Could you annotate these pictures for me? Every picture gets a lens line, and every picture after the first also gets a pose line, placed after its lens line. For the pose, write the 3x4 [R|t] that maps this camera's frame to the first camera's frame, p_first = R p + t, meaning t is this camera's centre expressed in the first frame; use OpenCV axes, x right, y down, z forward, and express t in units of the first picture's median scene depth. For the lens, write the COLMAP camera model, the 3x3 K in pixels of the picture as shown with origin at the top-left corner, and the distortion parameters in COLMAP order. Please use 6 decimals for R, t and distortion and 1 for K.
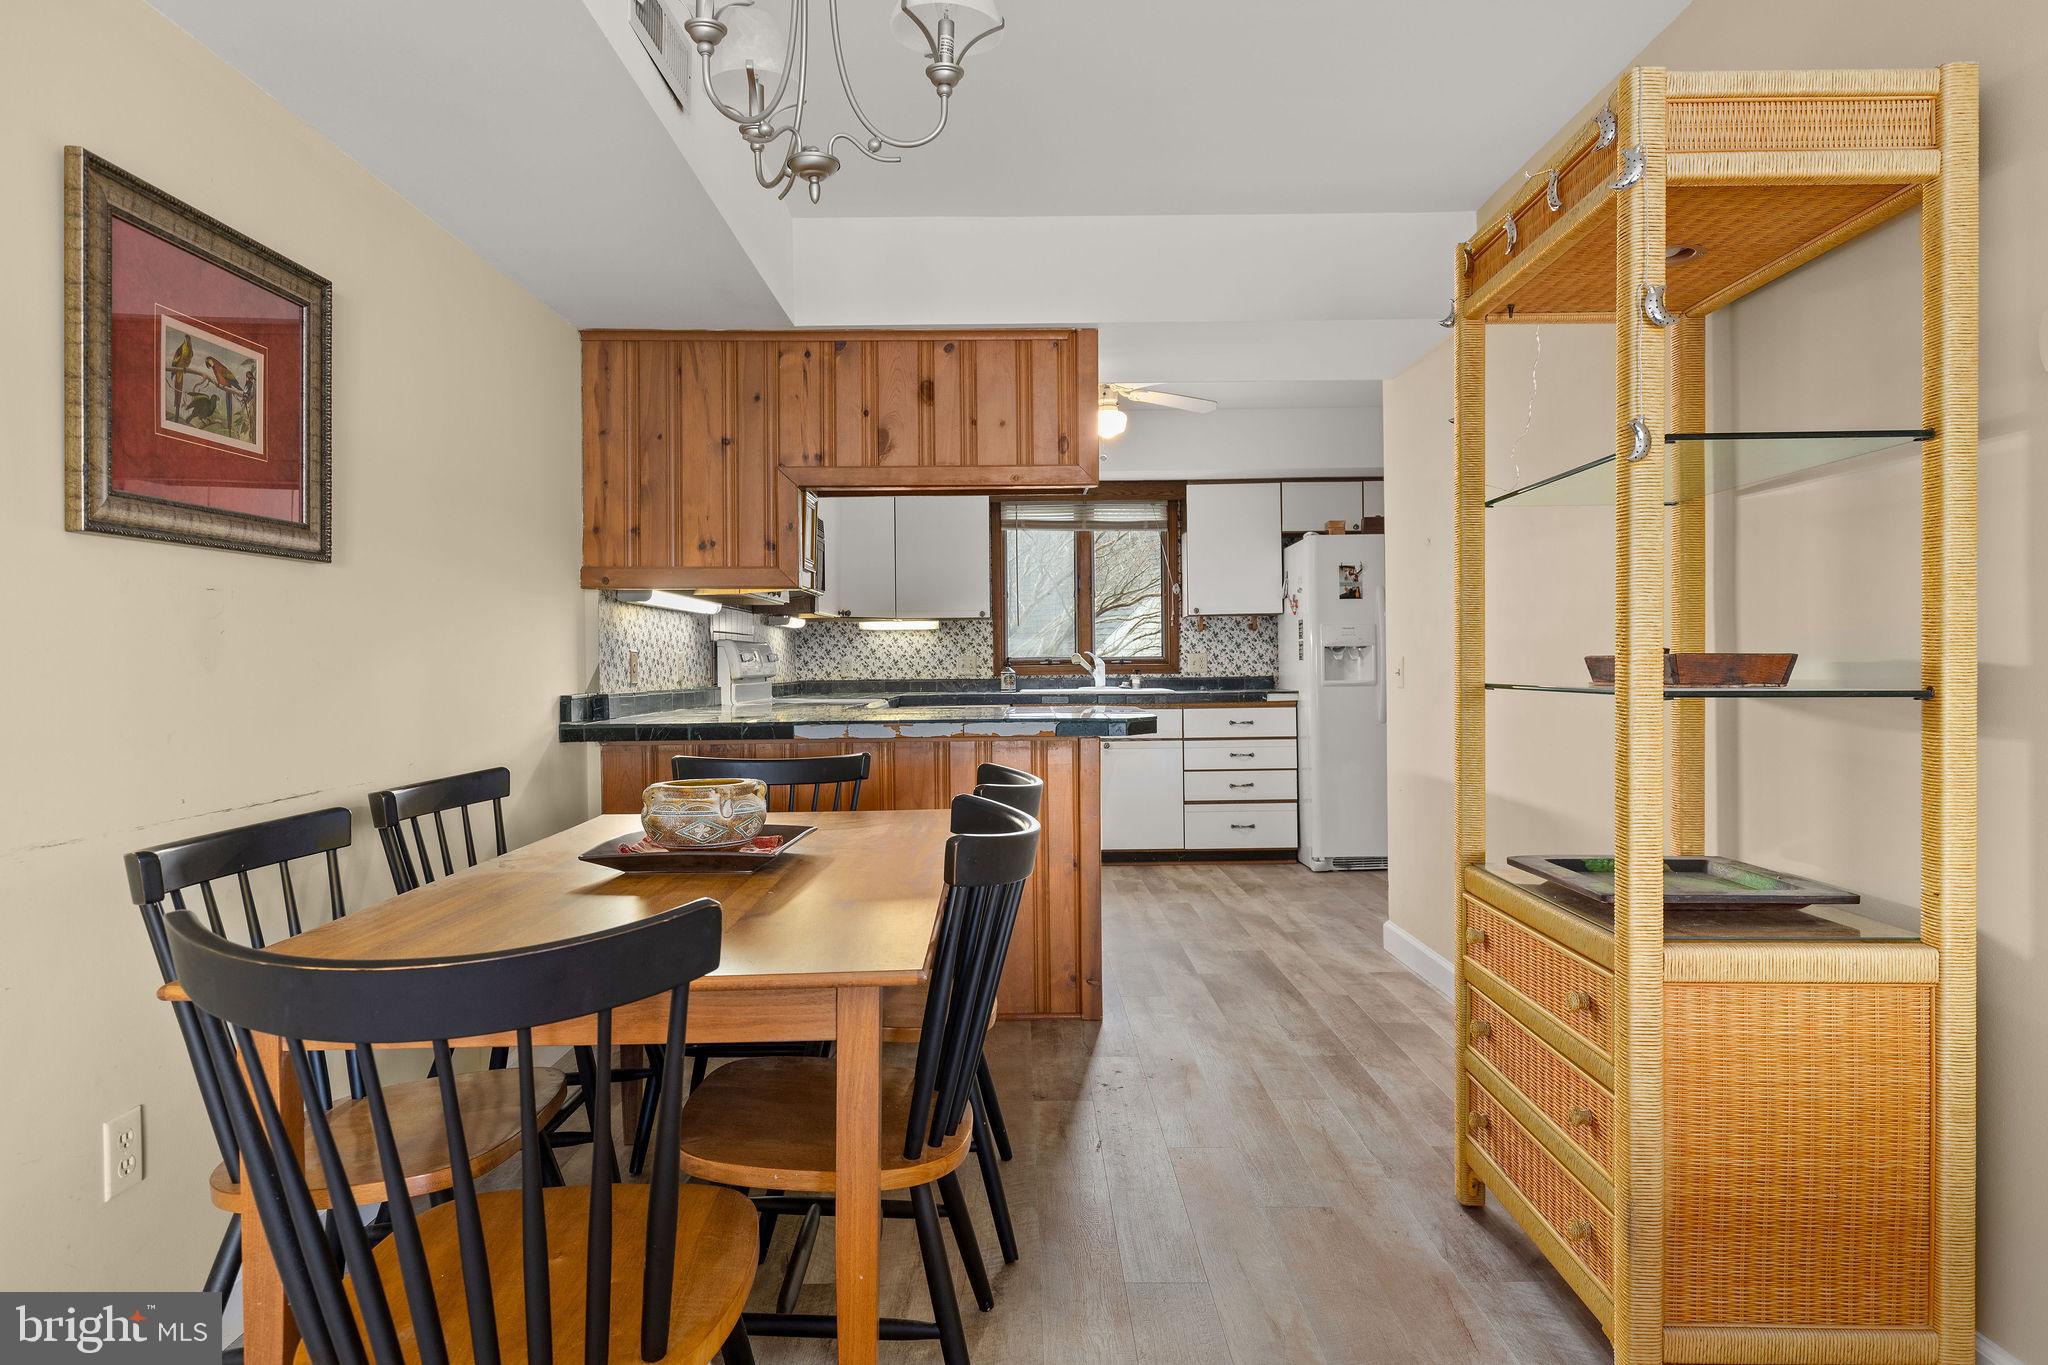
lens RADIAL K [[1232.4, 0, 1038.6], [0, 1232.4, 675.0], [0, 0, 1]] dist [0.003545, -0.002189]
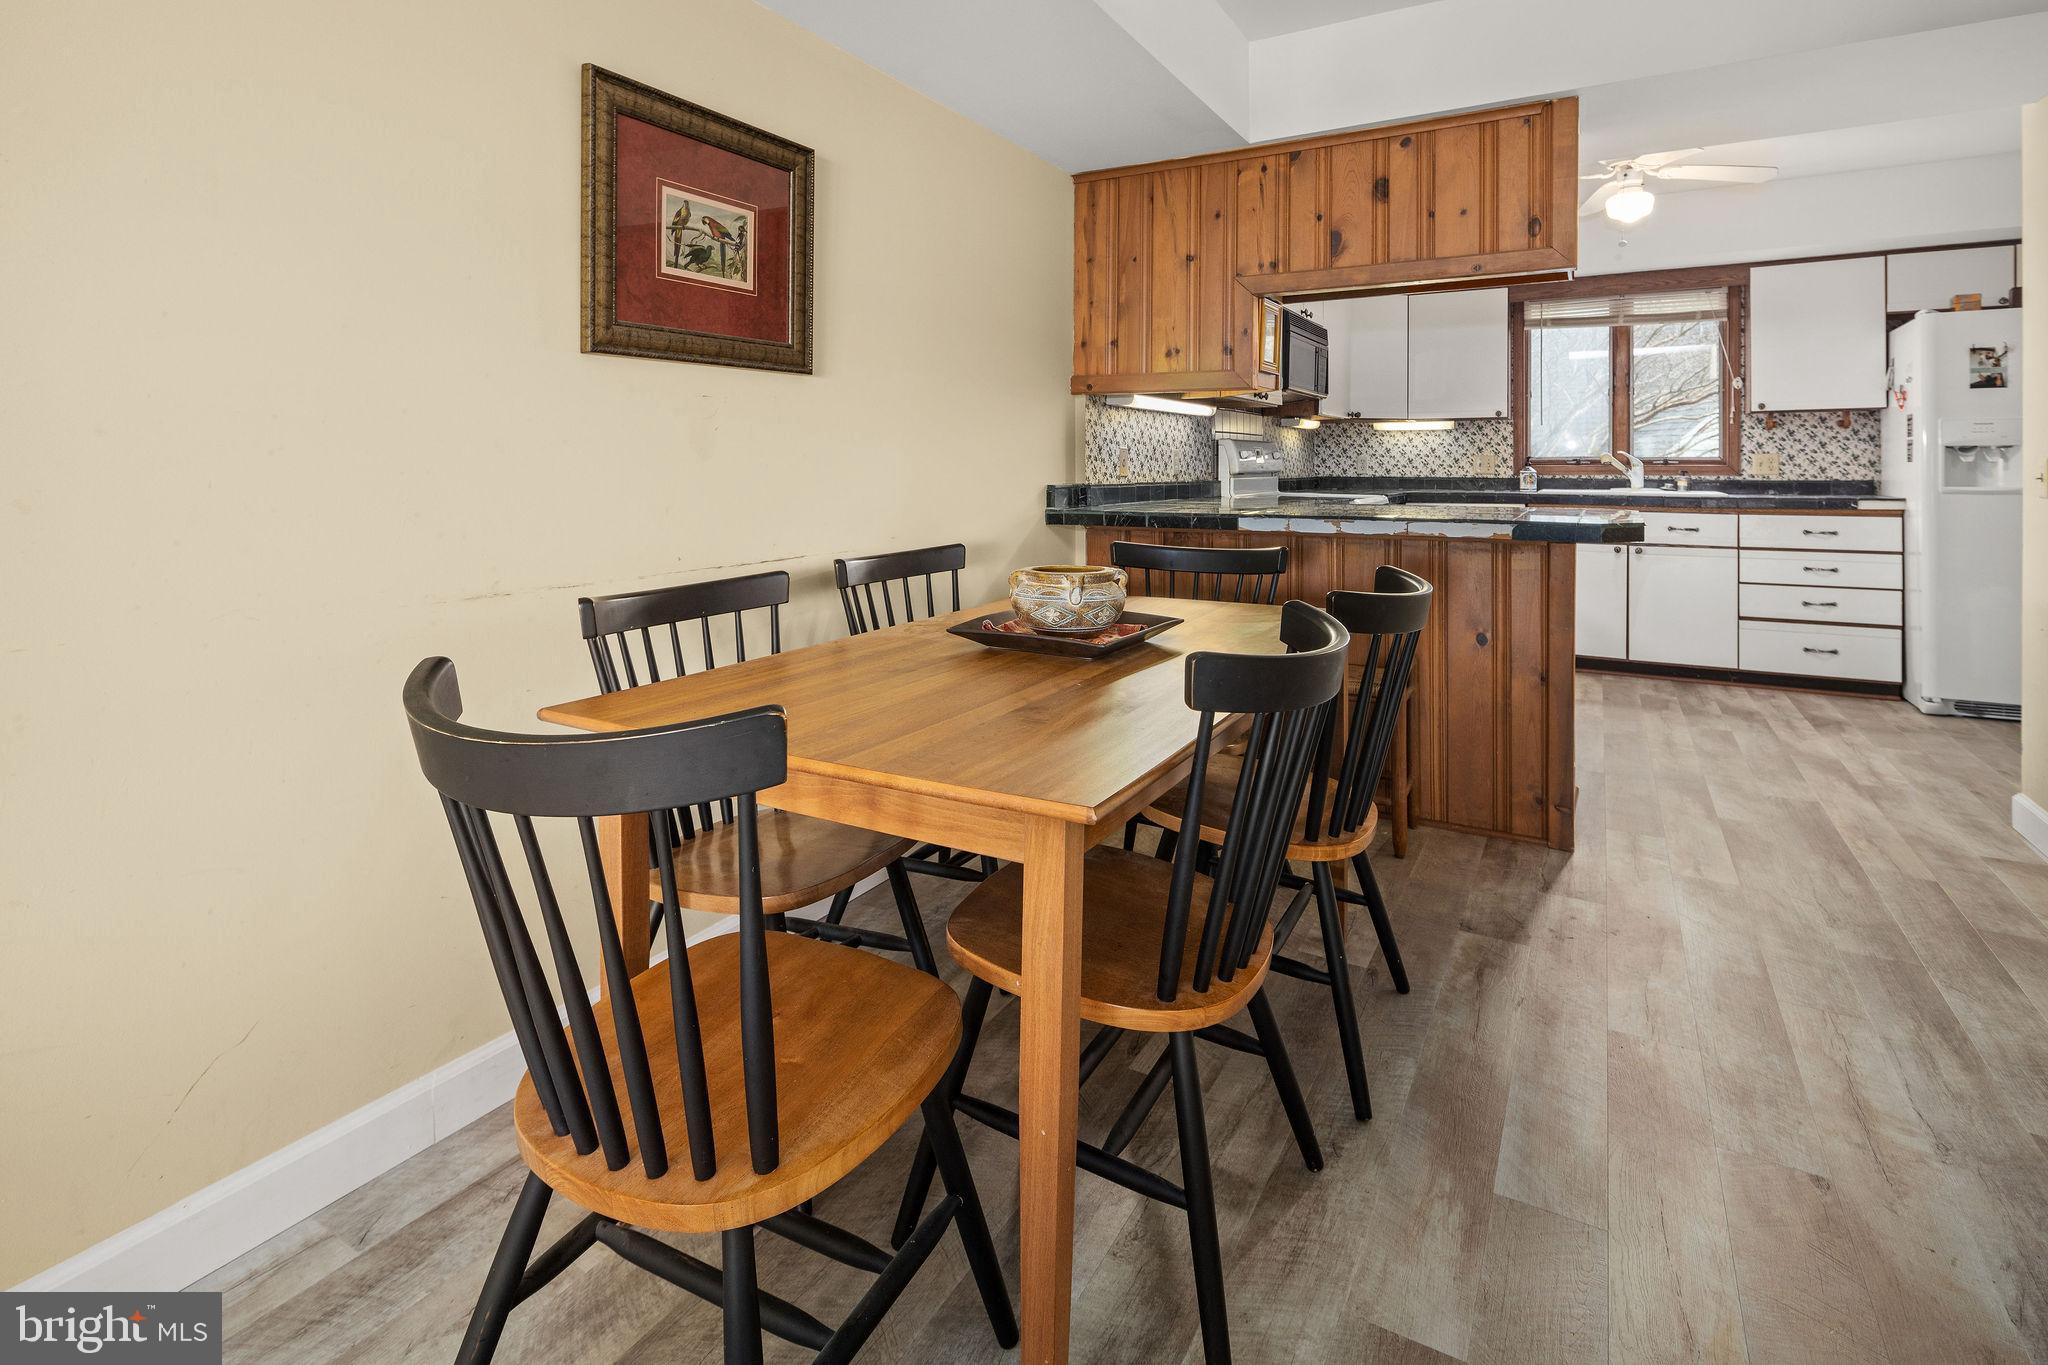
lens RADIAL K [[1024.7, 0, 1015.0], [0, 1024.7, 472.6], [0, 0, 1]] dist [0.009740, -0.004320]
pose [[0.857845, 0.014100, -0.513715, 0.085352], [-0.013520, 0.999897, 0.004868, 0.000158], [0.513731, 0.002769, 0.857947, 0.132922]]
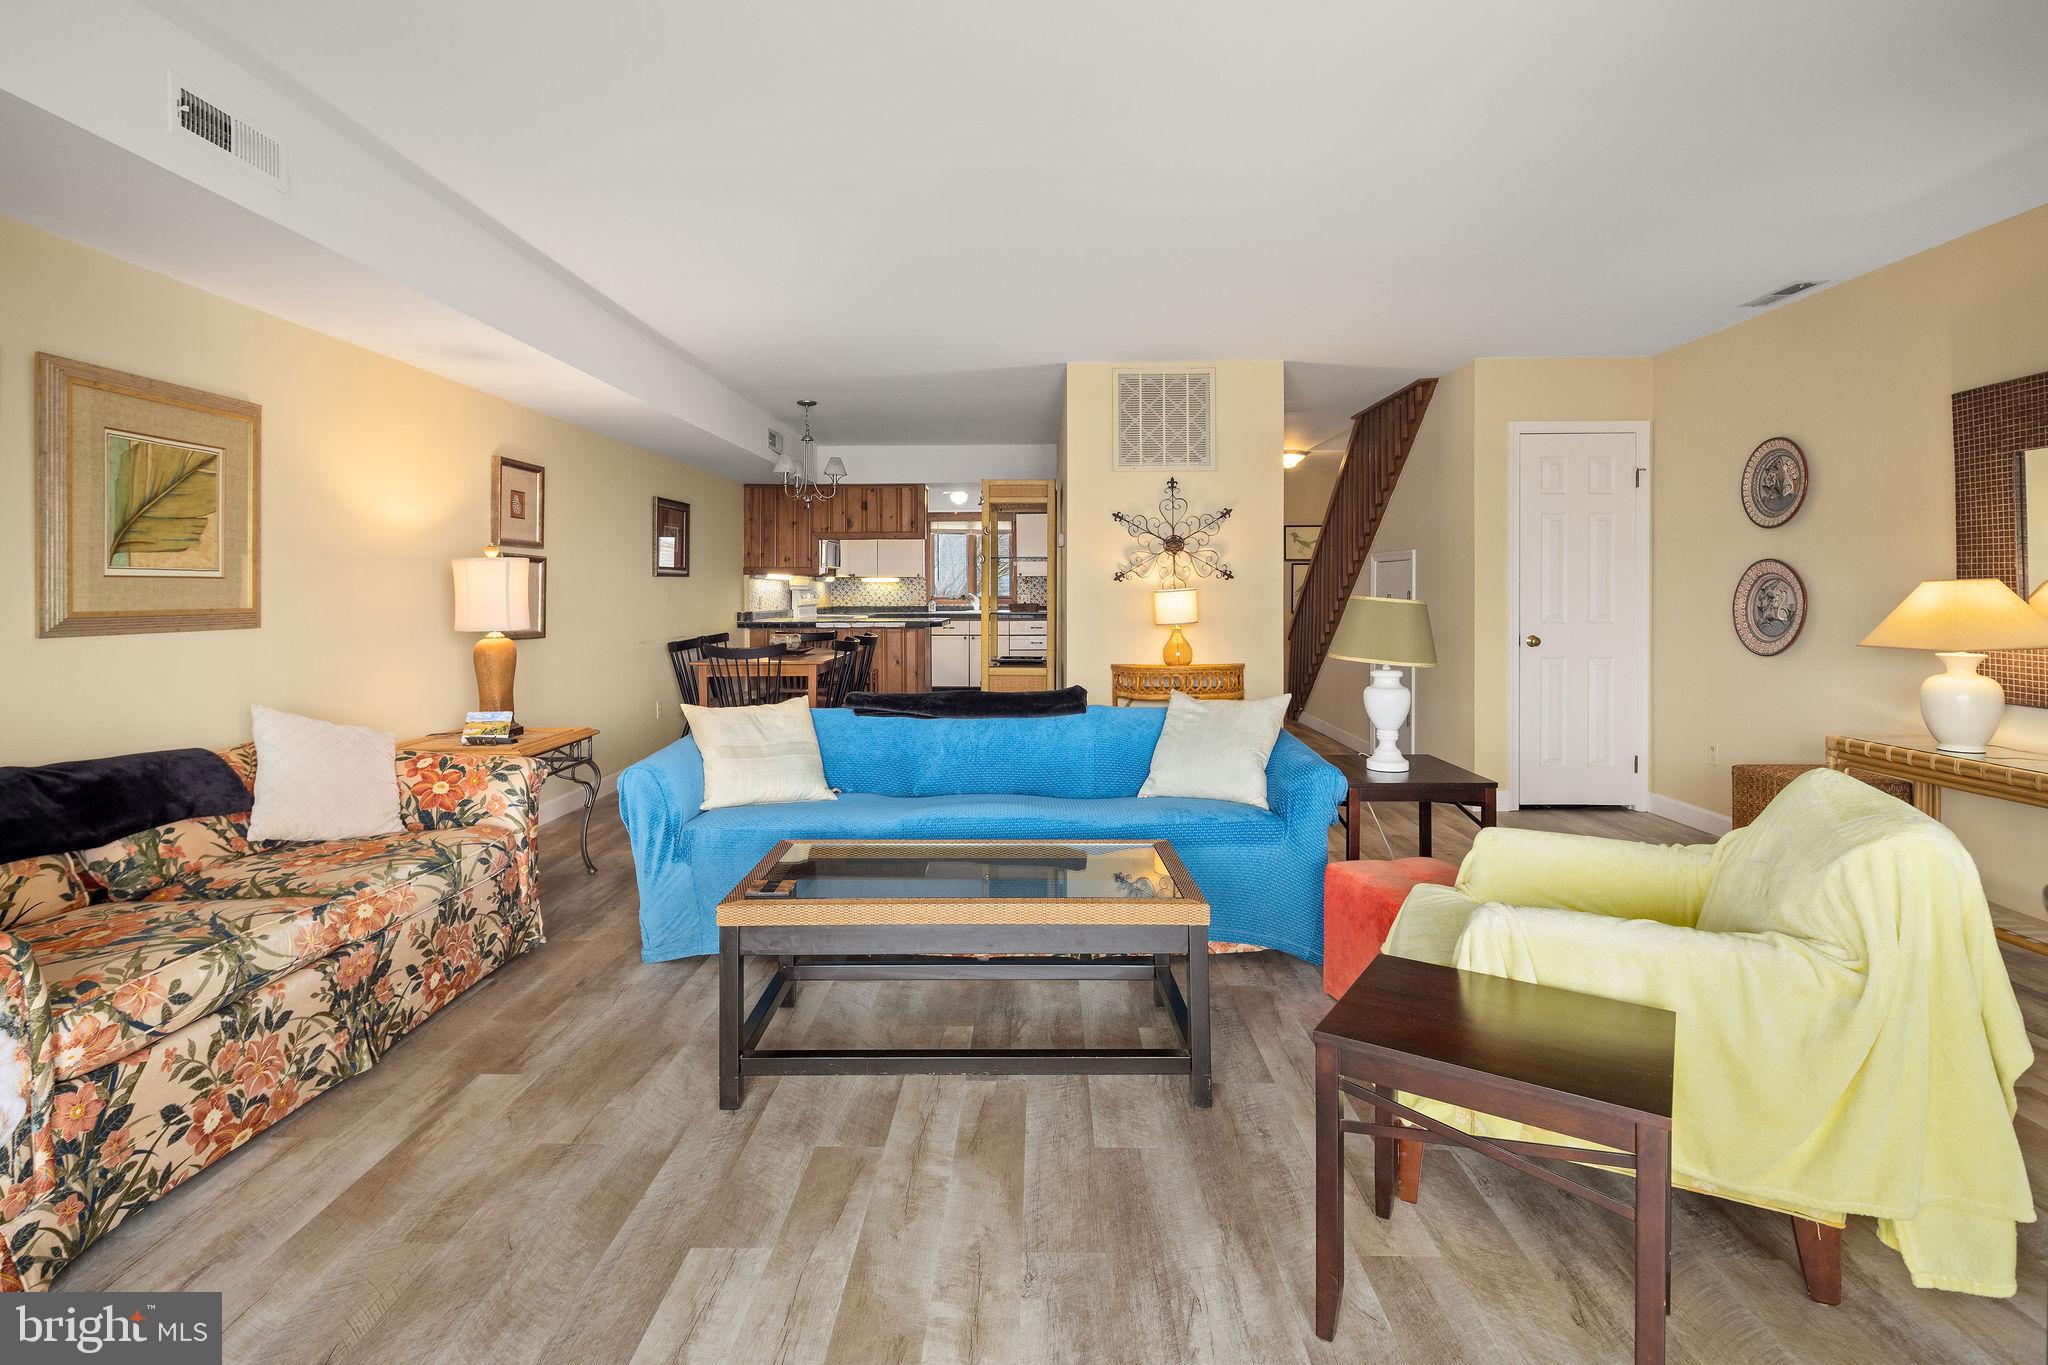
lens RADIAL K [[1024.7, 0, 1030.7], [0, 1024.7, 595.1], [0, 0, 1]] dist [0.009740, -0.004320]
pose [[0.999348, 0.006960, -0.035426, 0.375050], [-0.007110, 0.999966, -0.004112, -0.017470], [0.035396, 0.004361, 0.999364, -1.338434]]
